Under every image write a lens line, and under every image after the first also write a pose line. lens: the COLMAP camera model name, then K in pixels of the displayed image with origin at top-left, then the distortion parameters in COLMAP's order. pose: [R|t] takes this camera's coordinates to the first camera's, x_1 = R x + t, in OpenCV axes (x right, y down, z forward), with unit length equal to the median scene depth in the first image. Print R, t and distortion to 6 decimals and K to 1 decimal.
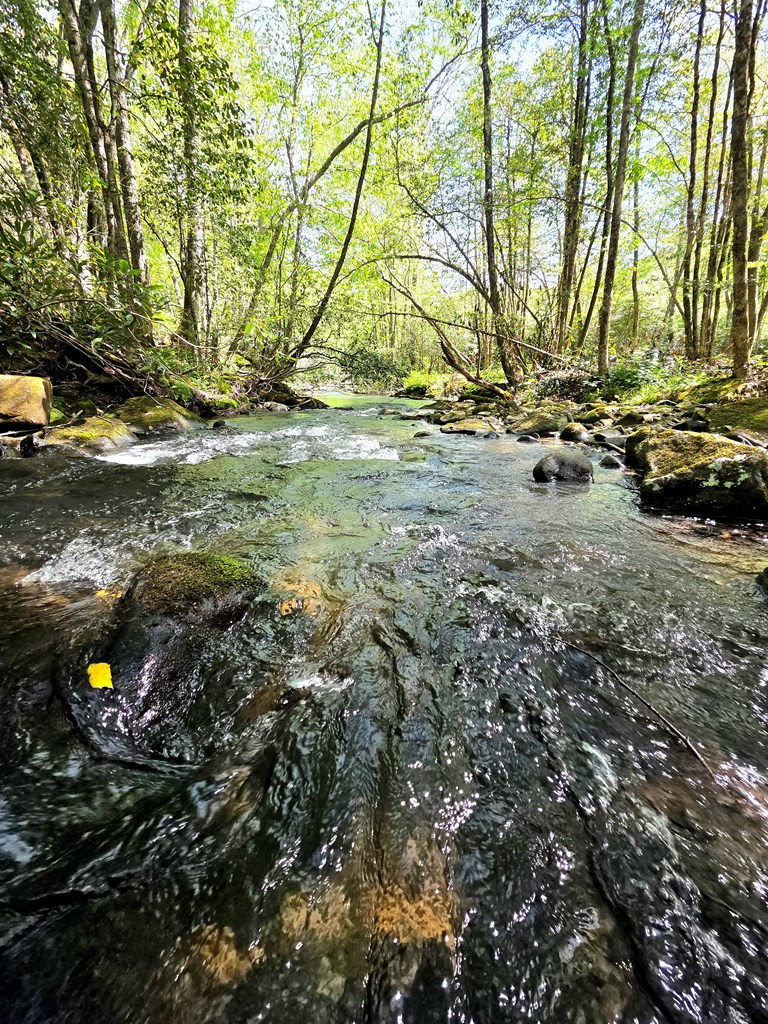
lens RADIAL K [[415.9, 0, 384.0], [0, 415.9, 512.0], [0, 0, 1]] dist [0.020188, -0.000175]
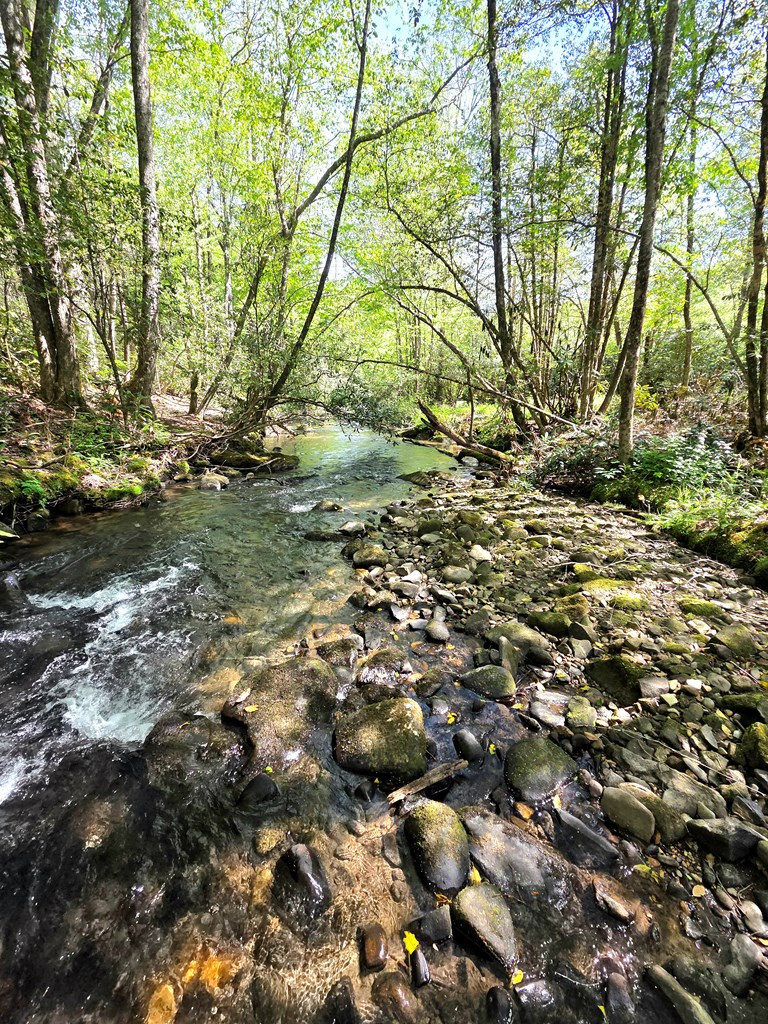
lens RADIAL K [[415.9, 0, 384.0], [0, 415.9, 512.0], [0, 0, 1]] dist [0.020188, -0.000175]
pose [[0.994537, 0.034660, -0.098458, 0.136464], [-0.037049, 0.999059, -0.022540, -0.154461], [0.097585, 0.026064, 0.994886, 0.178991]]
